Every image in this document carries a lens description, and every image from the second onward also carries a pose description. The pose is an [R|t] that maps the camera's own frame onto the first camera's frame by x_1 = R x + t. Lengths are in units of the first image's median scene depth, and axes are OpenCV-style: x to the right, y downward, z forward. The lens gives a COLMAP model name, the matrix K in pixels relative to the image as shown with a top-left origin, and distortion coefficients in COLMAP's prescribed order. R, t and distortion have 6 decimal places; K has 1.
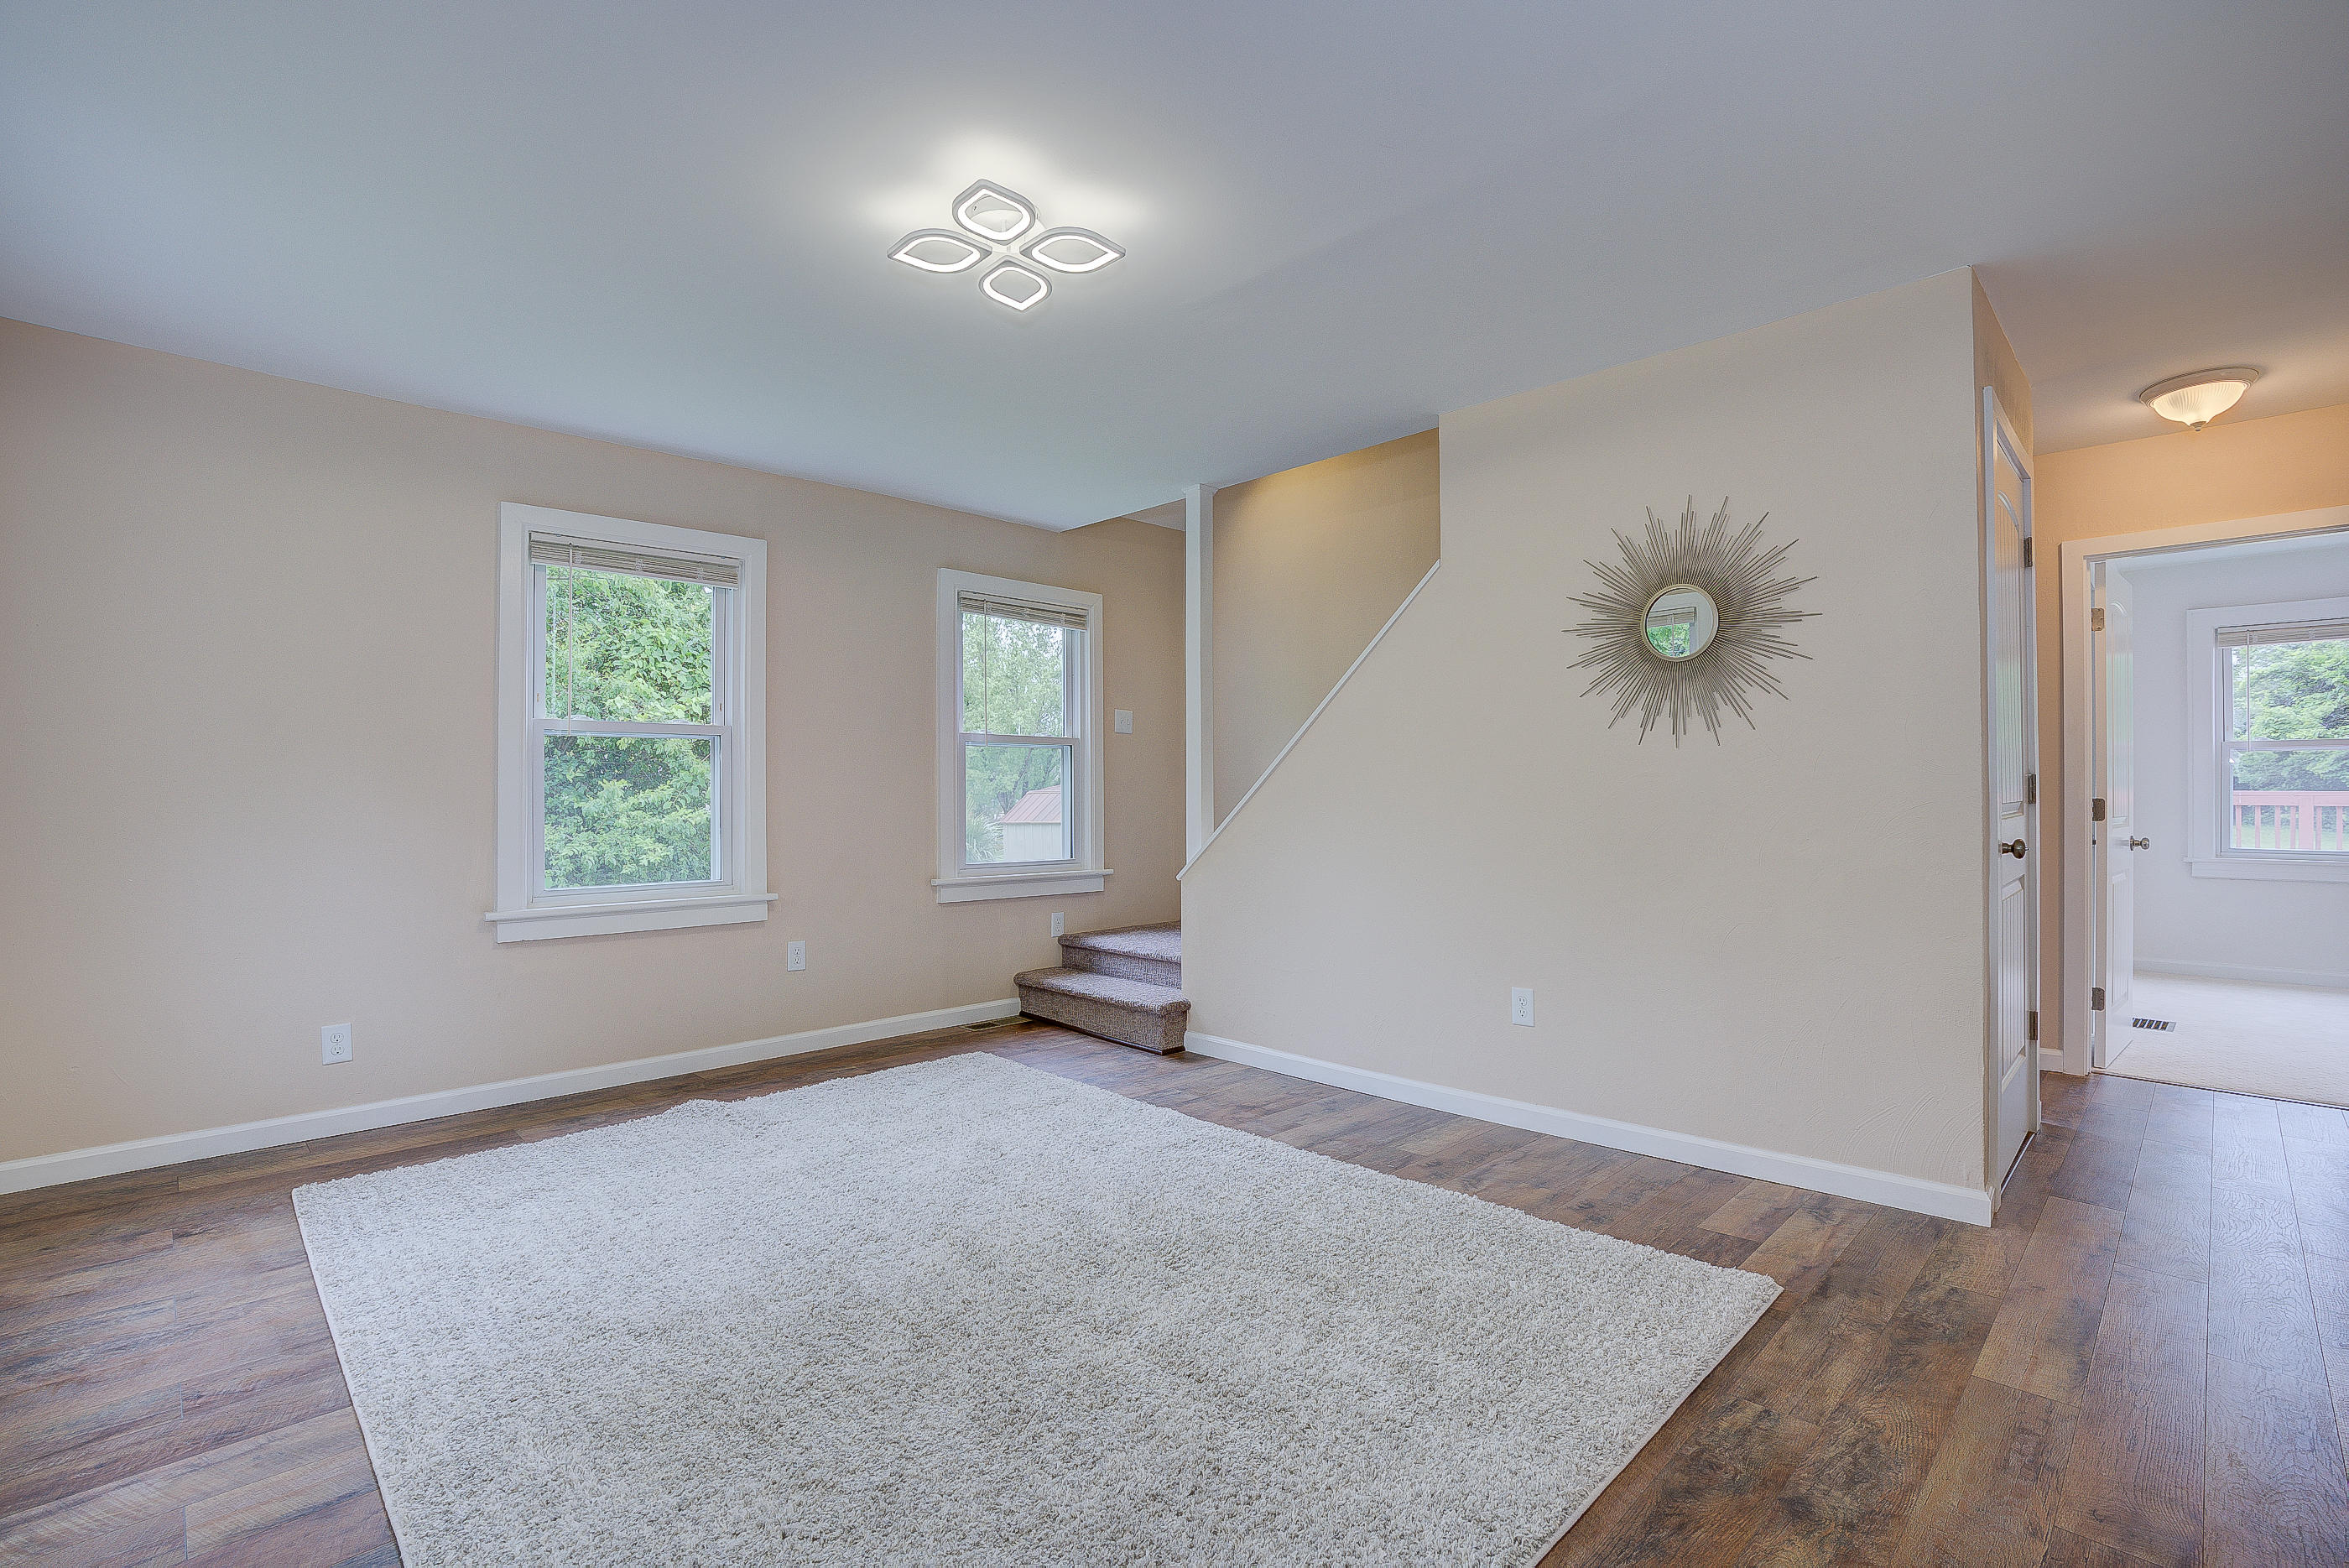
lens RADIAL K [[1083.5, 0, 1174.5], [0, 1083.5, 784.0], [0, 0, 1]] dist [-0.074688, 0.030563]
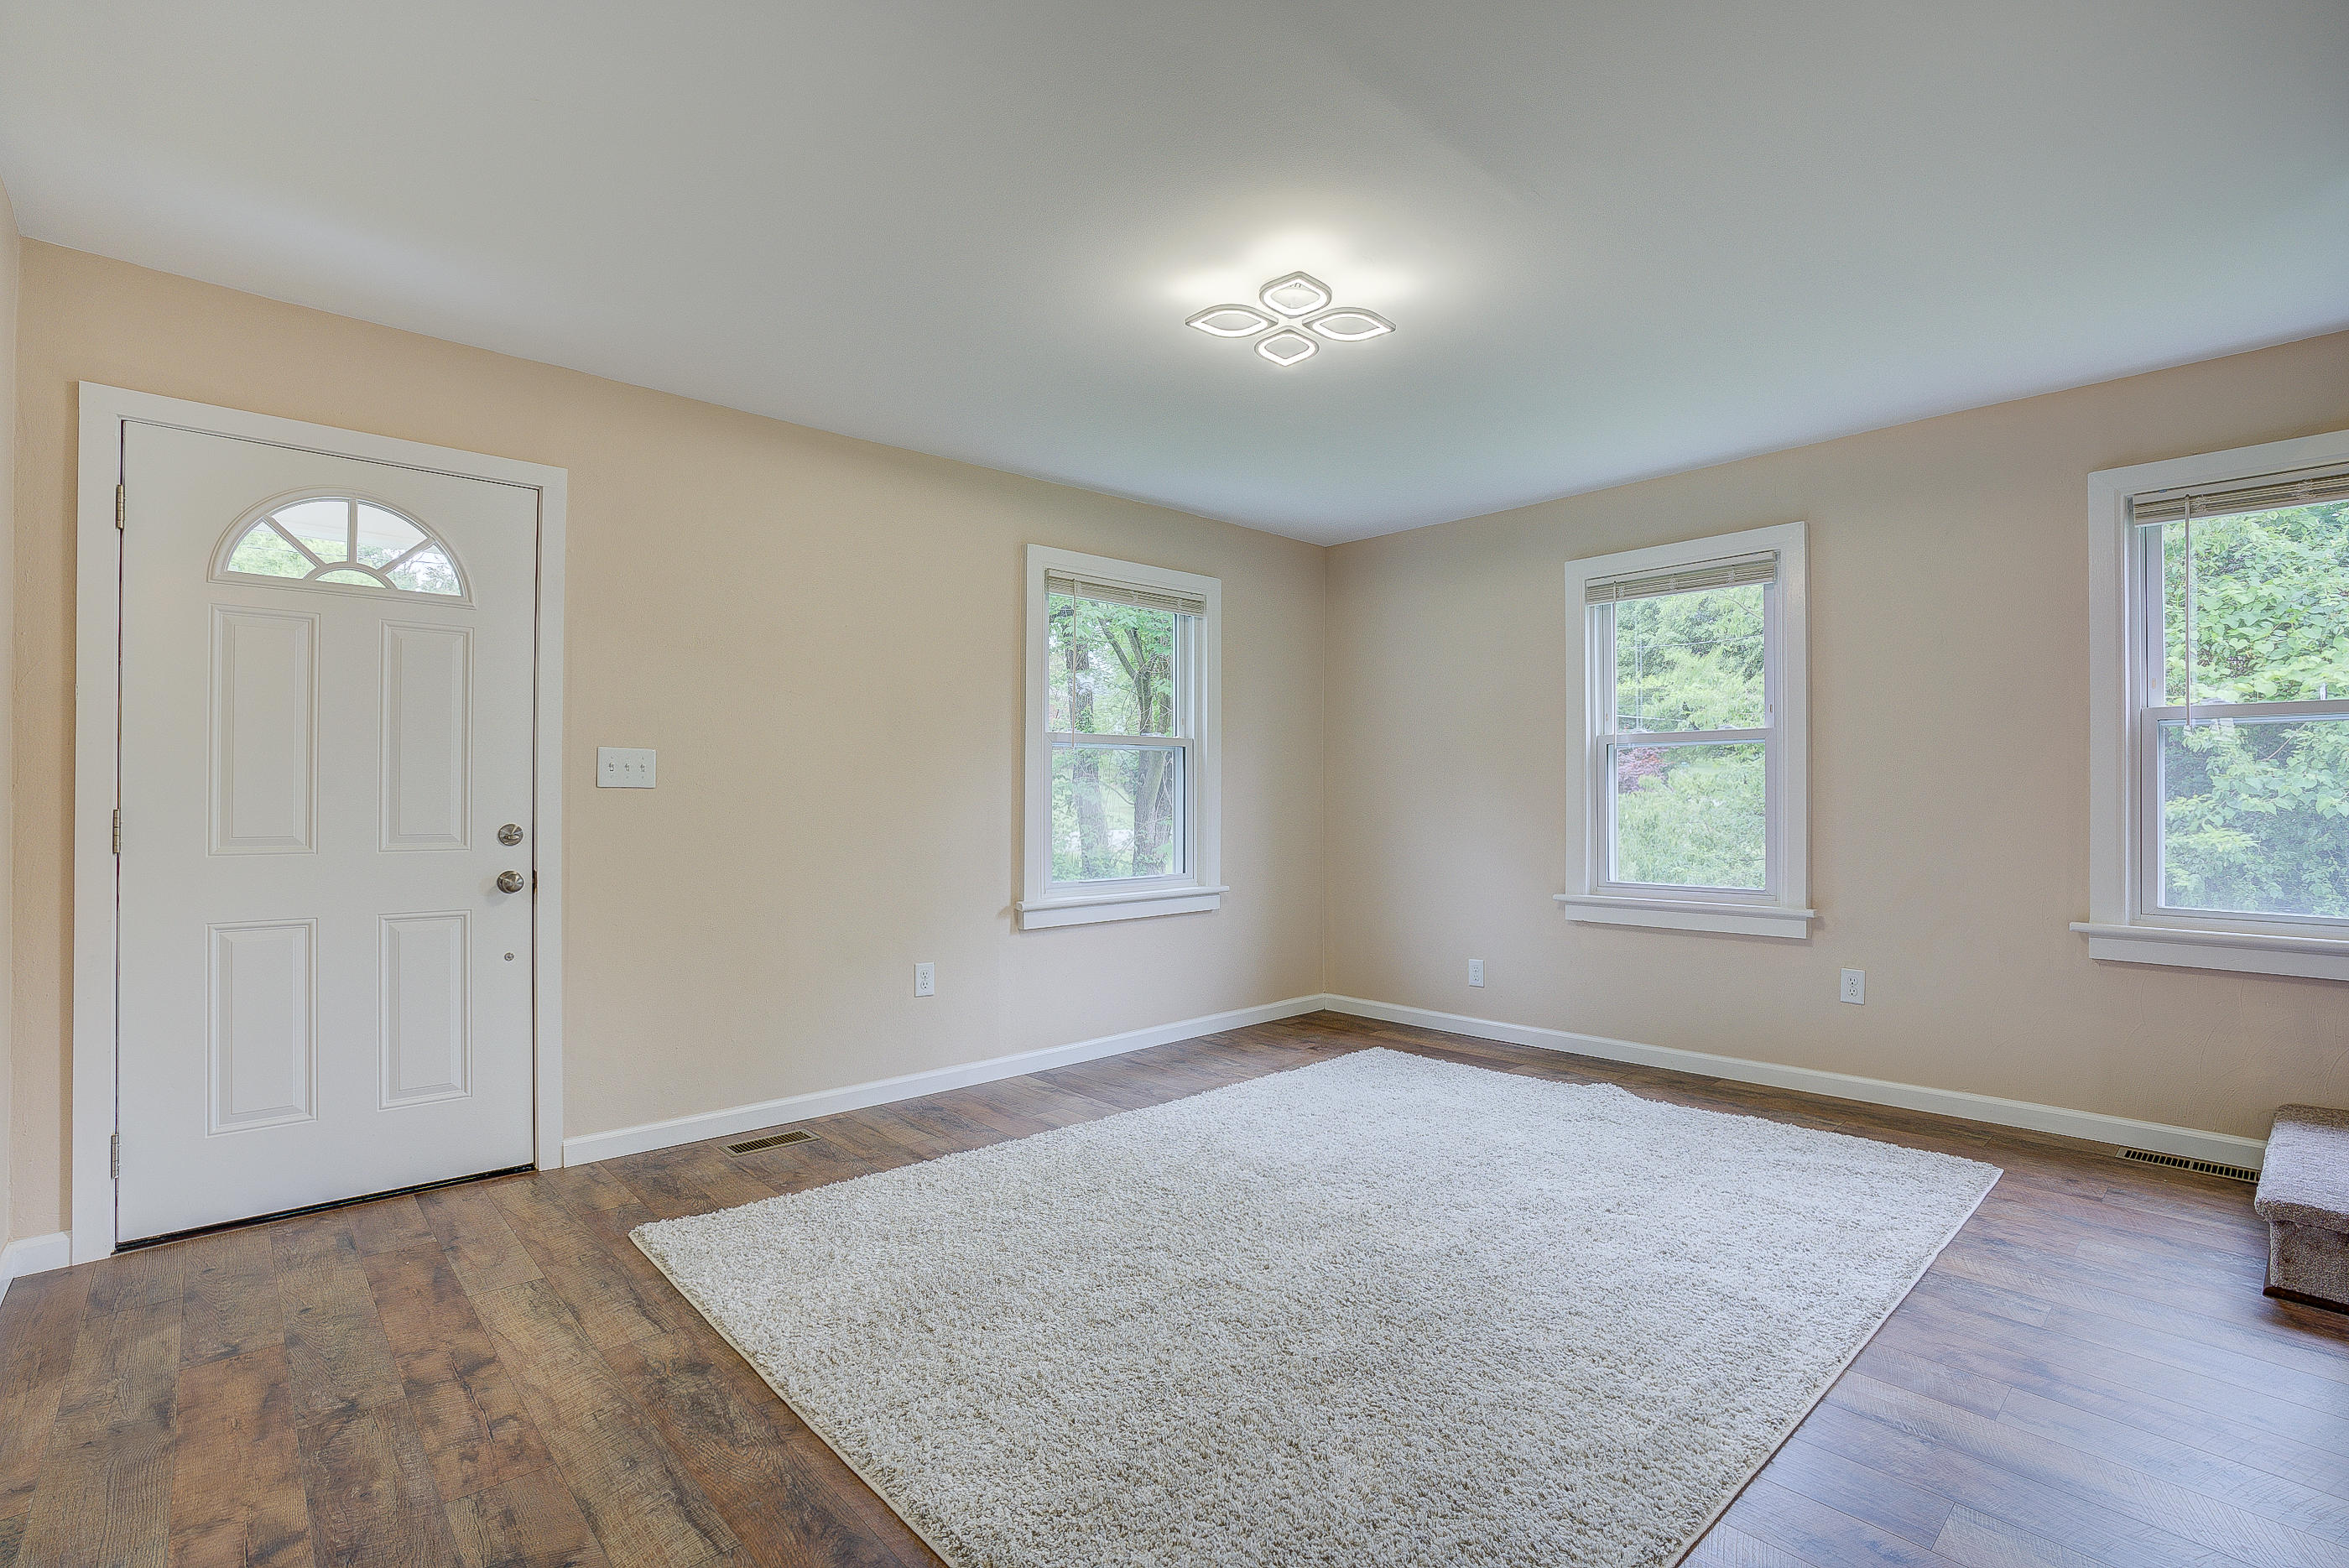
lens RADIAL K [[1090.3, 0, 1192.1], [0, 1090.3, 785.3], [0, 0, 1]] dist [-0.071747, 0.026785]
pose [[-0.028687, -0.008272, -0.999554, 0.719848], [0.007575, 0.999935, -0.008493, 0.000813], [0.999560, -0.007815, -0.028623, 0.674795]]
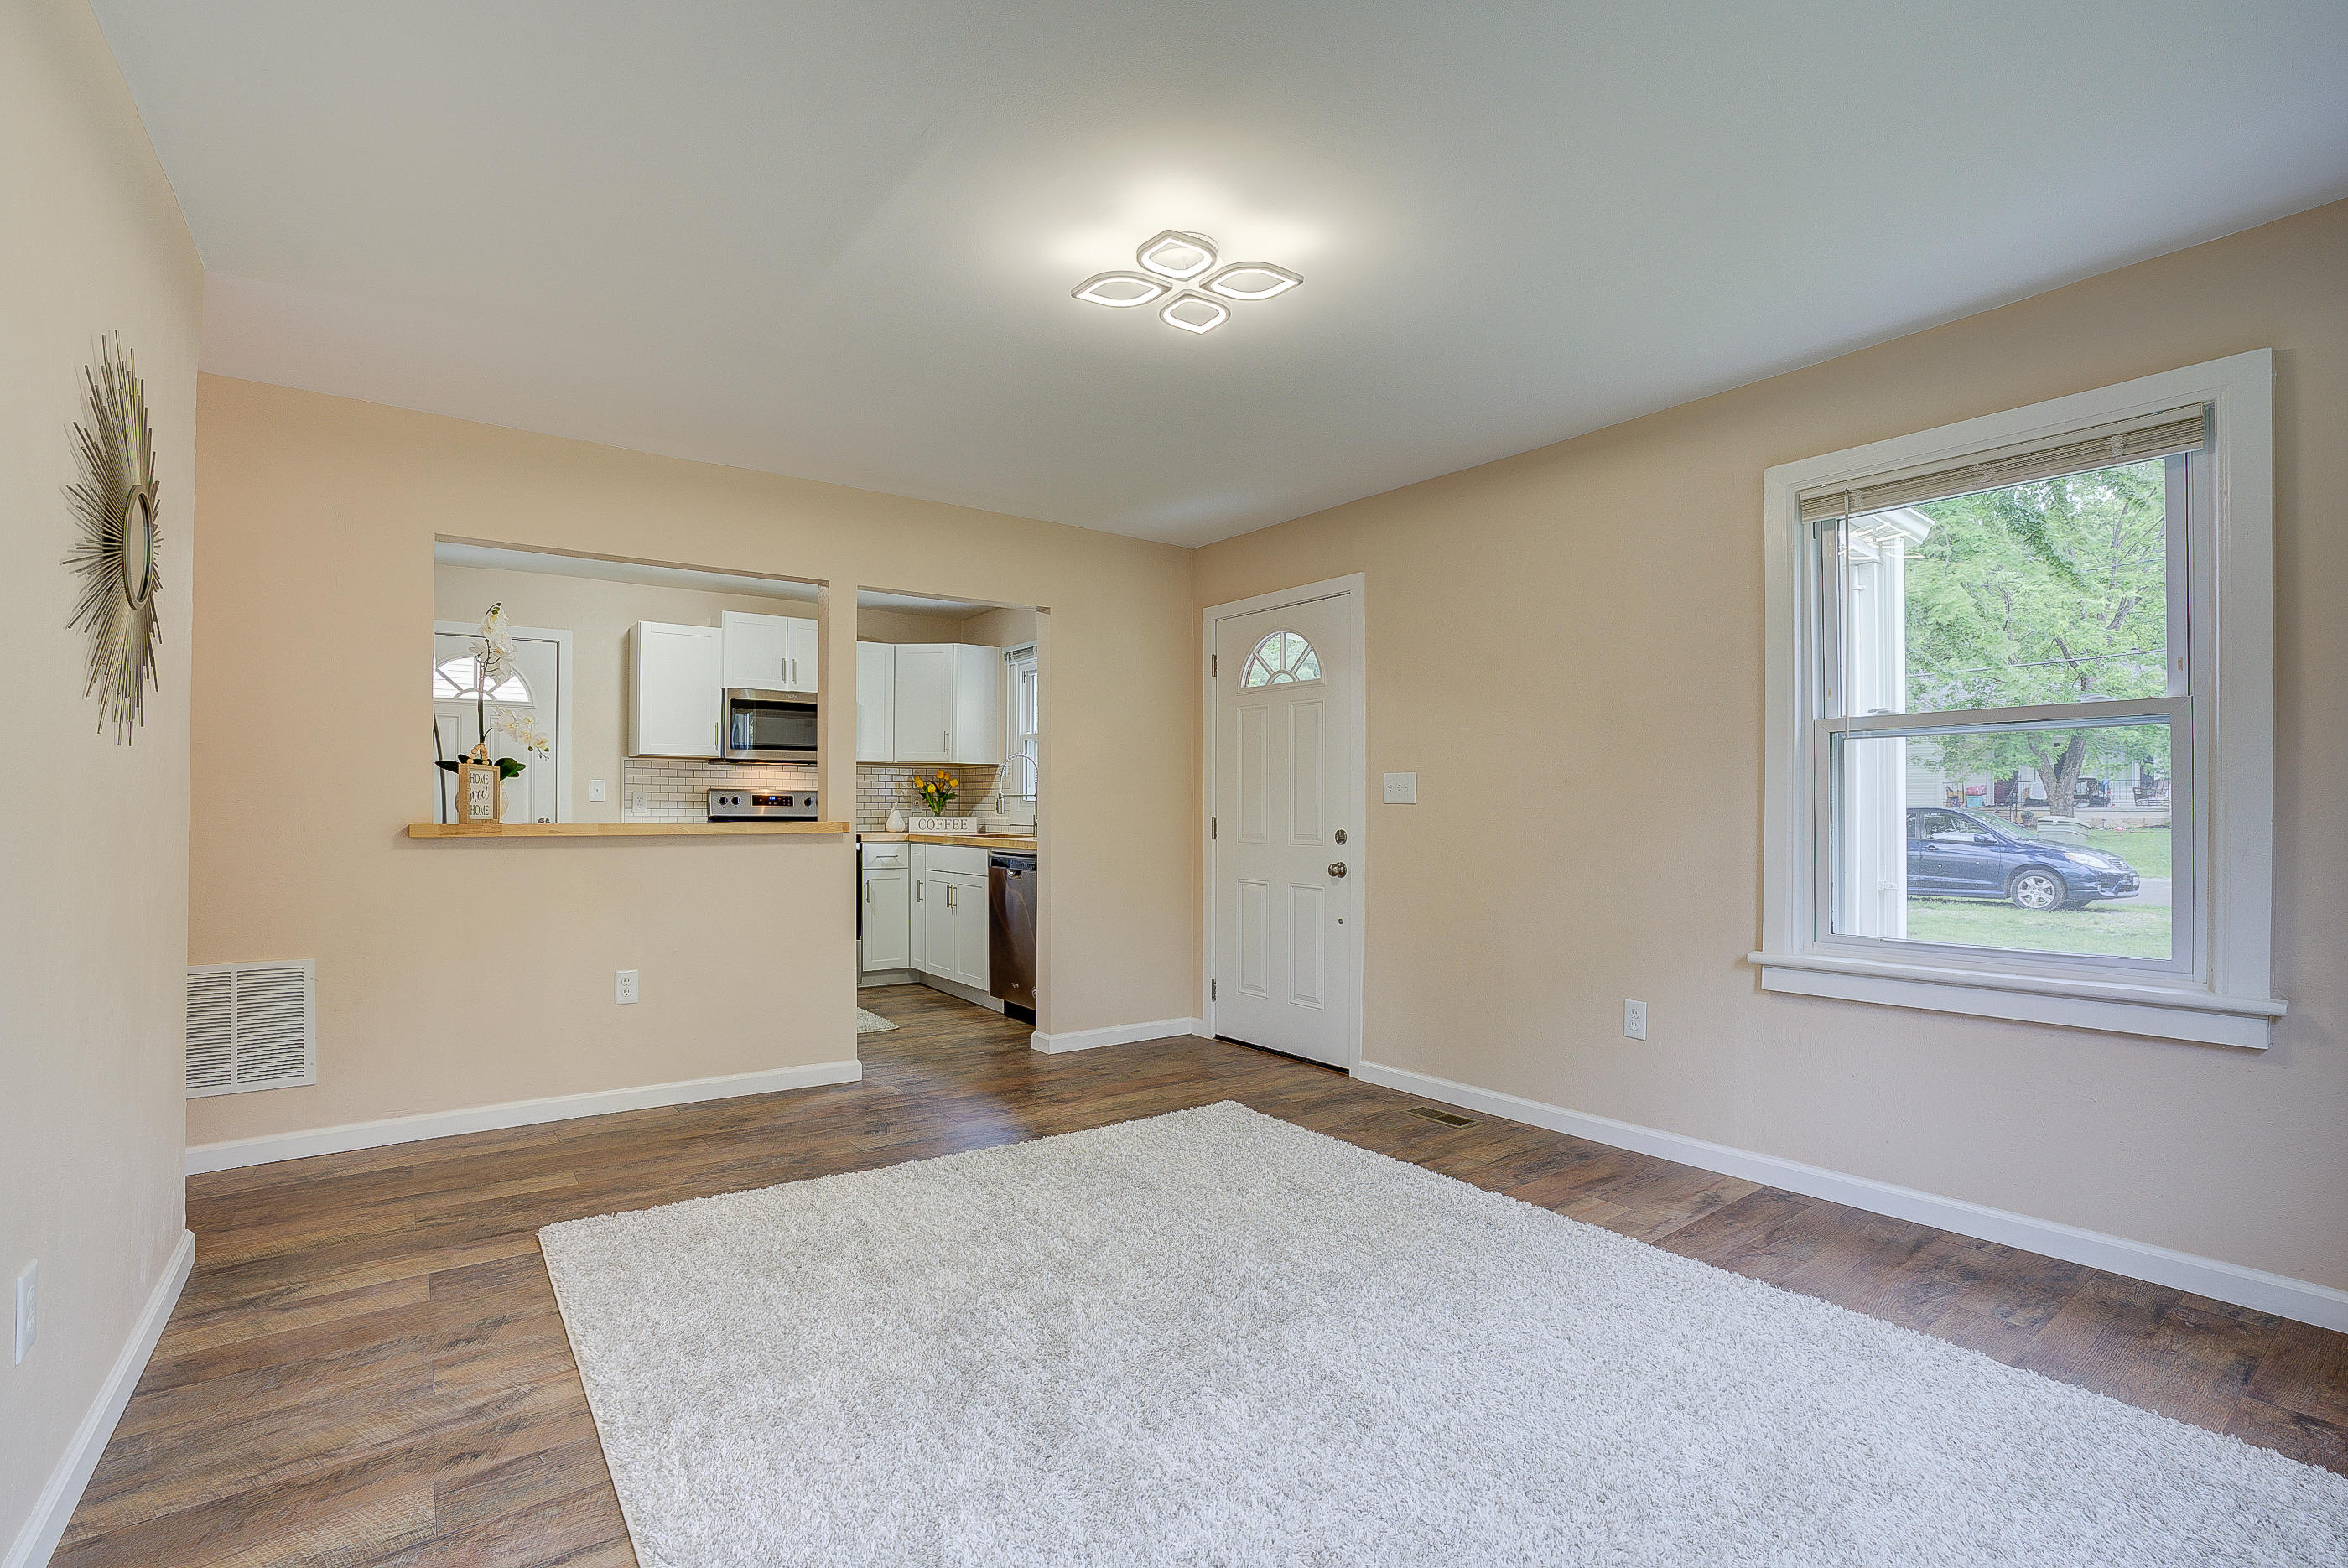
lens RADIAL K [[1083.0, 0, 1174.0], [0, 1083.0, 784.0], [0, 0, 1]] dist [-0.074688, 0.030563]
pose [[-0.989346, 0.005128, 0.145490, -0.216446], [0.000754, 0.999546, -0.030106, 0.006339], [-0.145578, -0.029676, -0.988902, 1.467843]]
